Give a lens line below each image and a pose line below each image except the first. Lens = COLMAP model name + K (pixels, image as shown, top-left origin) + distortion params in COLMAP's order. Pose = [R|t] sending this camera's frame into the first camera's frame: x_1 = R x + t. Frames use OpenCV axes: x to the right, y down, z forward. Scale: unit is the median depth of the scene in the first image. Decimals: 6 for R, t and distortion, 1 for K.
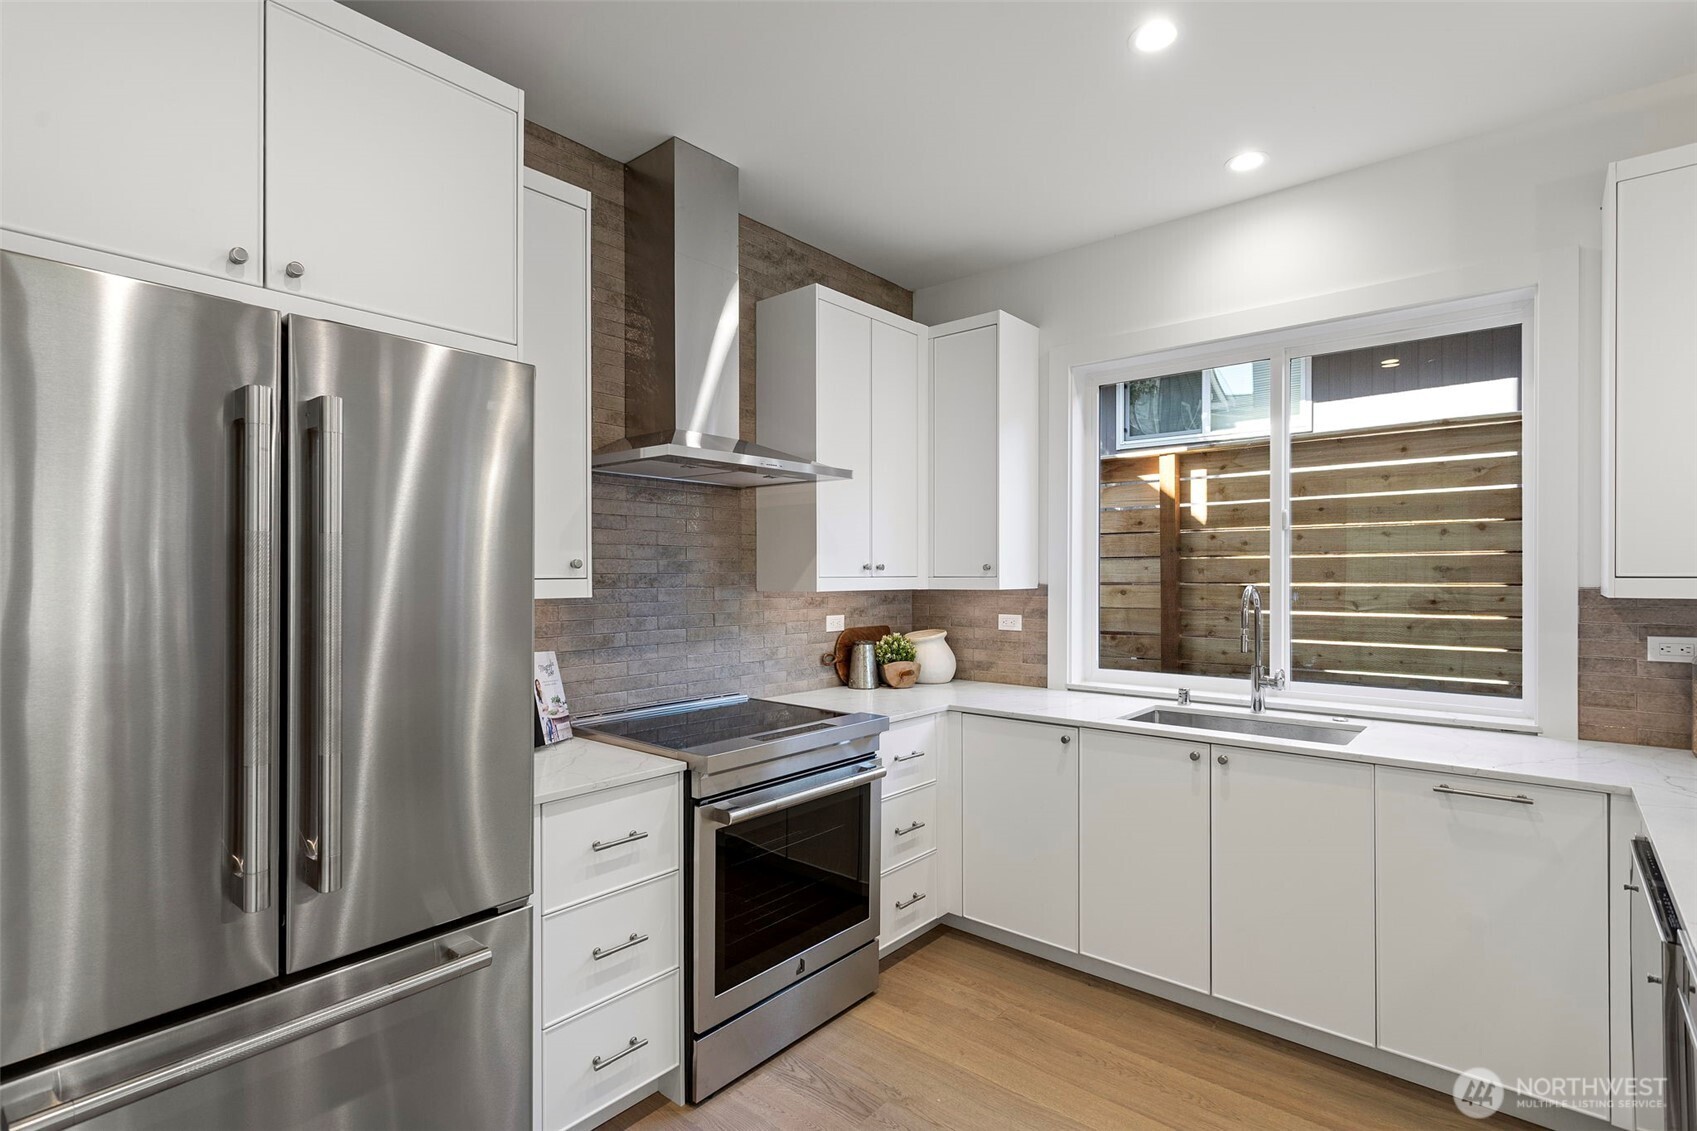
lens RADIAL K [[817.5, 0, 848.5], [0, 817.5, 565.5], [0, 0, 1]] dist [0.001447, 0.000202]
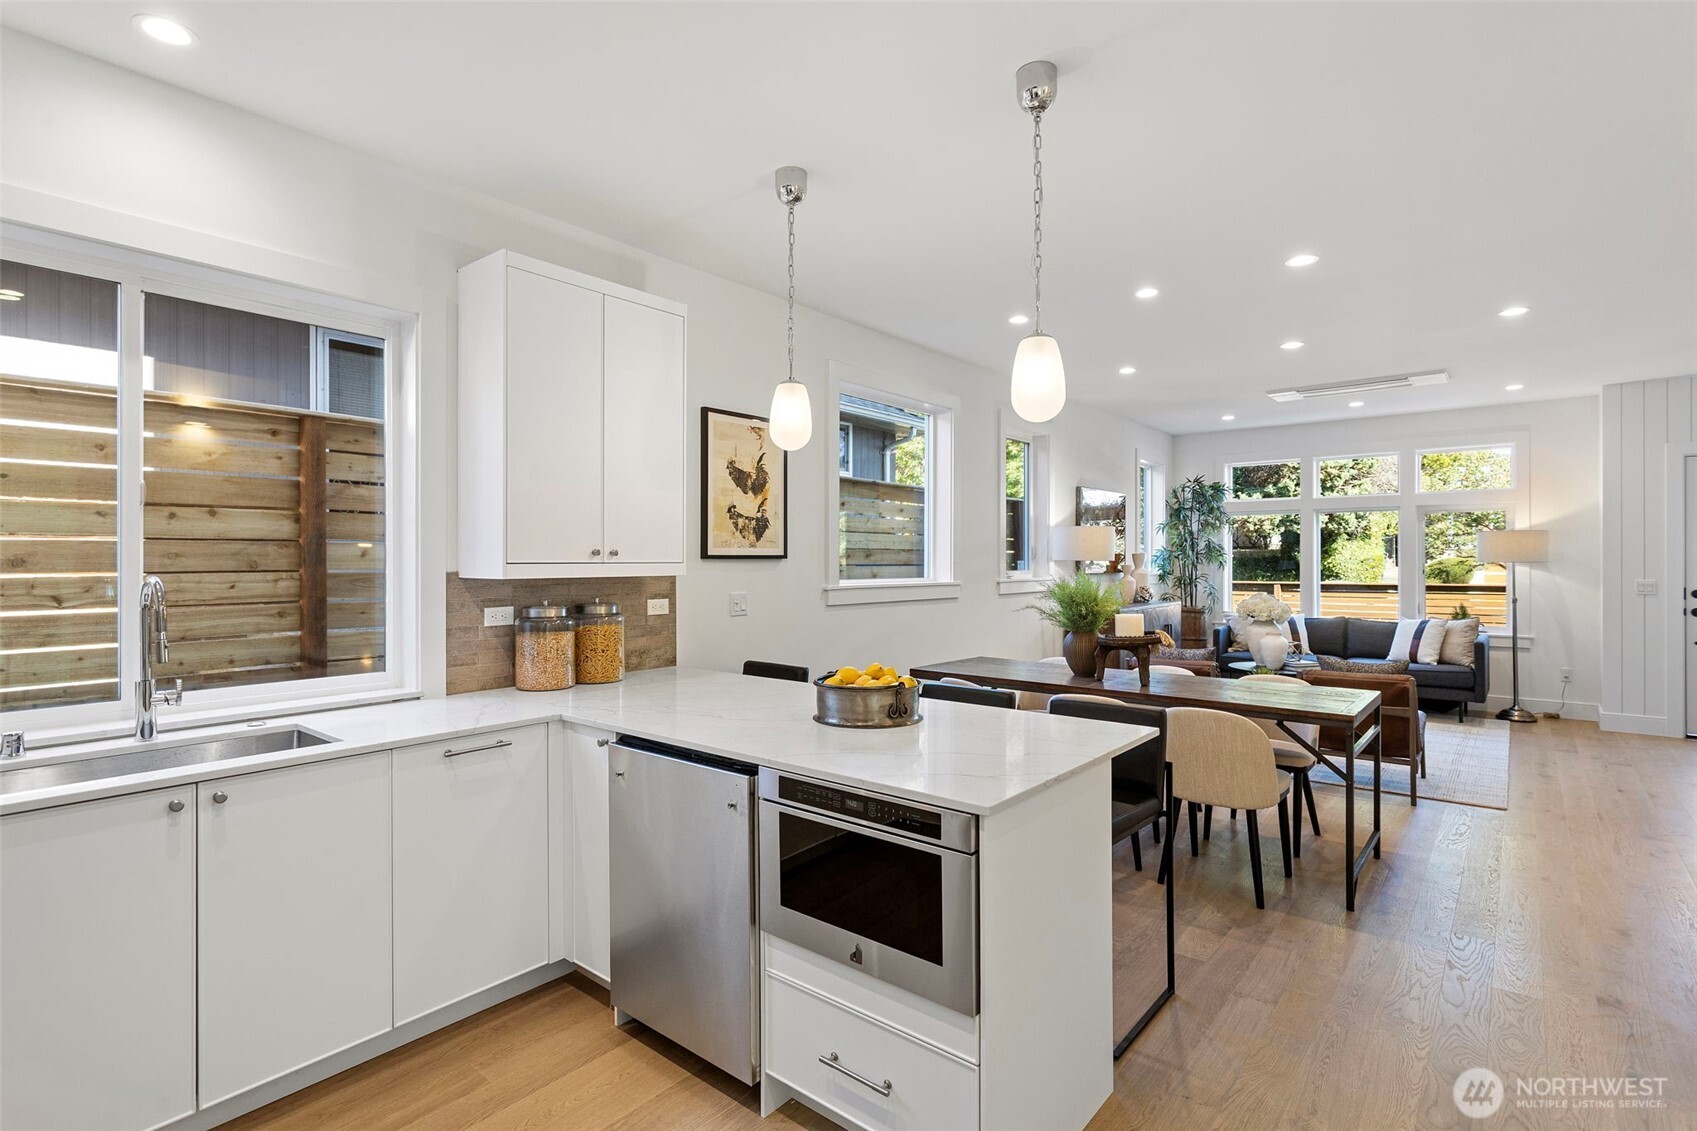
lens RADIAL K [[819.5, 0, 848.0], [0, 819.5, 555.7], [0, 0, 1]] dist [0.013583, 0.000297]
pose [[-0.017601, 0.005205, 0.999832, -0.343181], [-0.008866, 0.999946, -0.005361, 0.003374], [-0.999806, -0.008959, -0.017554, 0.401115]]
